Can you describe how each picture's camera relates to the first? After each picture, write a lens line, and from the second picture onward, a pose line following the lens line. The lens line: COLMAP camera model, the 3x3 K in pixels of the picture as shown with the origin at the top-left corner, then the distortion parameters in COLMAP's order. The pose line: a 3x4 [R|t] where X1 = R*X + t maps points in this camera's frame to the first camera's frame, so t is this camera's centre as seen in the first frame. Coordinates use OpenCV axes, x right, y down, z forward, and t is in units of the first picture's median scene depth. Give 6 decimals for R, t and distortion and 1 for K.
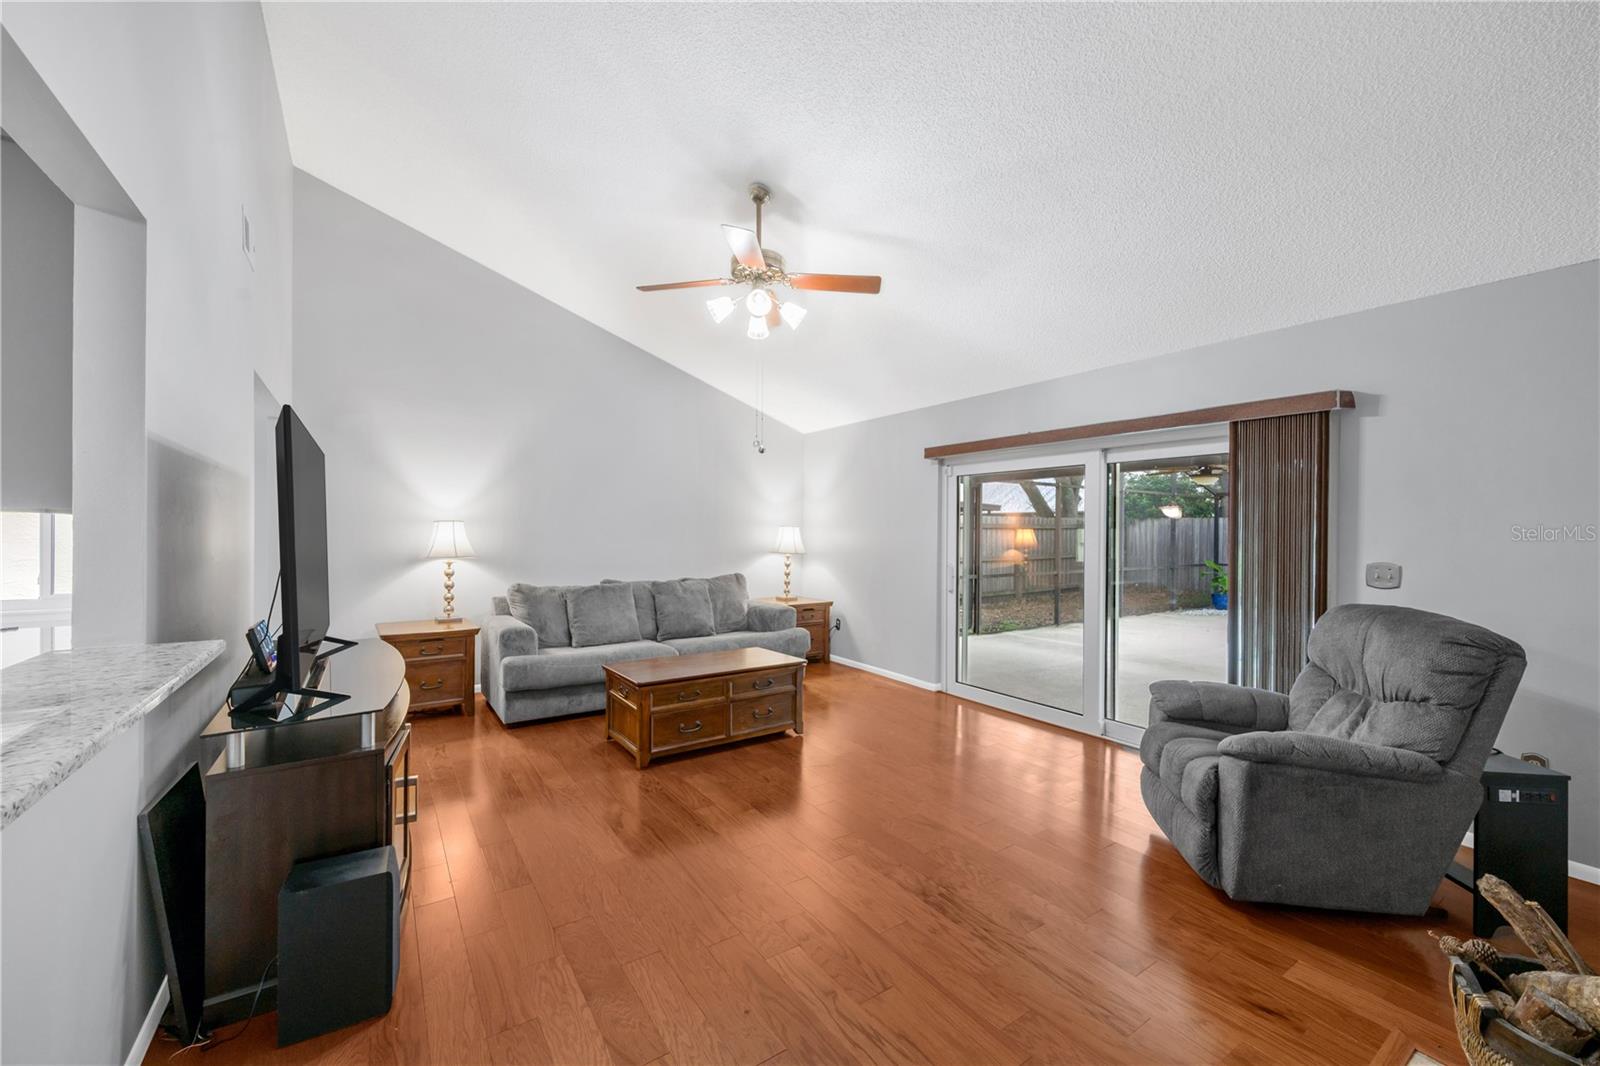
lens RADIAL K [[626.9, 0, 798.9], [0, 626.9, 534.0], [0, 0, 1]] dist [-0.002107, 0.000027]
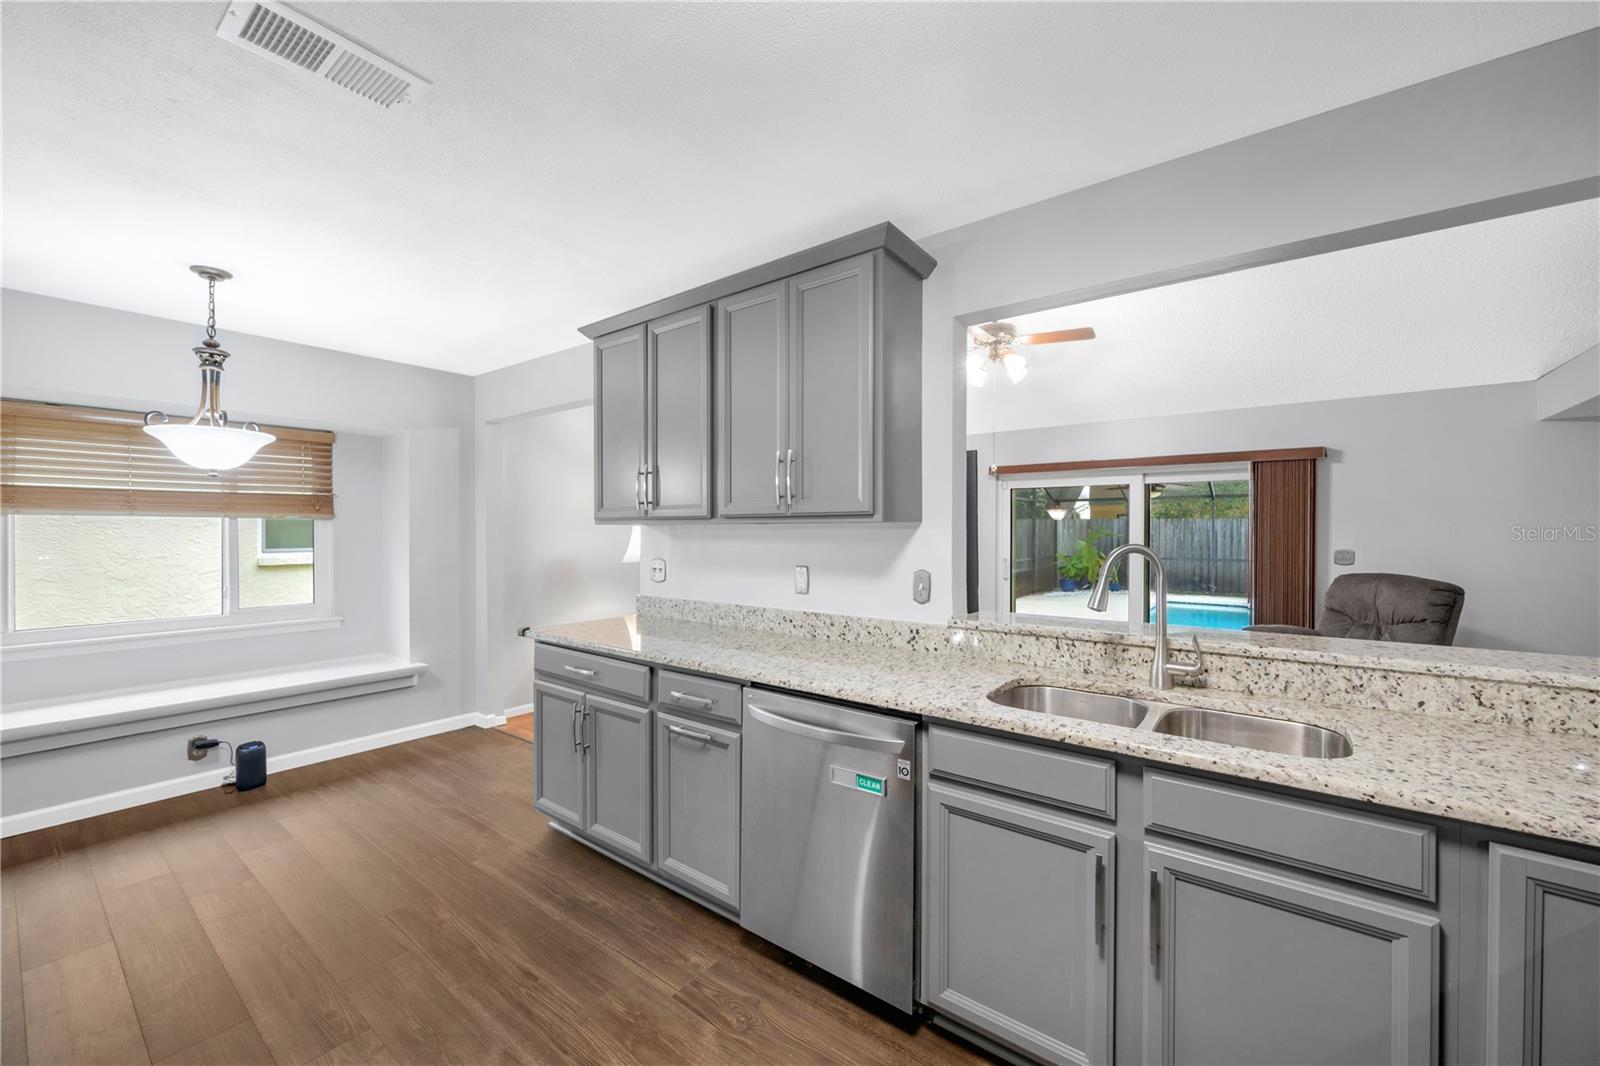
lens RADIAL K [[626.9, 0, 798.9], [0, 626.9, 534.0], [0, 0, 1]] dist [-0.002107, 0.000027]
pose [[0.949902, -0.006708, 0.312476, -0.895193], [0.006254, 0.999977, 0.002455, -0.008800], [-0.312485, -0.000378, 0.949923, -0.134867]]
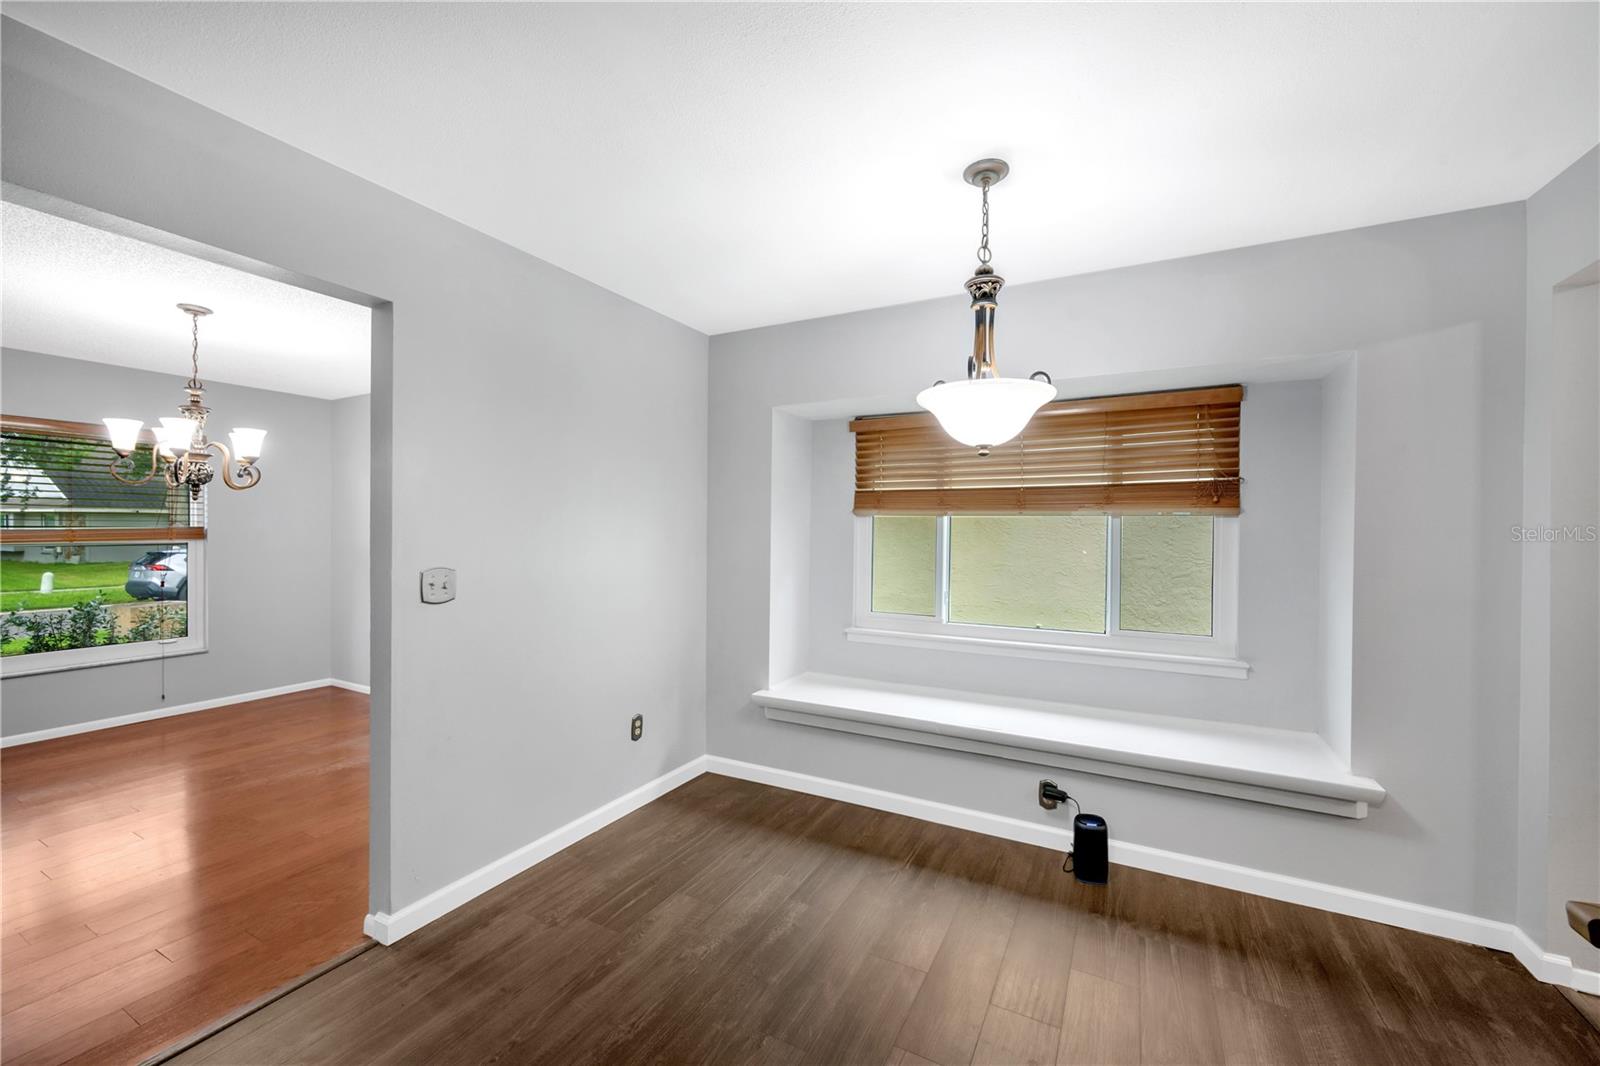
lens RADIAL K [[626.9, 0, 798.9], [0, 626.9, 534.0], [0, 0, 1]] dist [-0.002107, 0.000027]
pose [[0.469884, 0.003822, -0.882720, -0.924628], [-0.009928, 0.999950, -0.000955, -0.009779], [0.882673, 0.009213, 0.469898, 0.431174]]
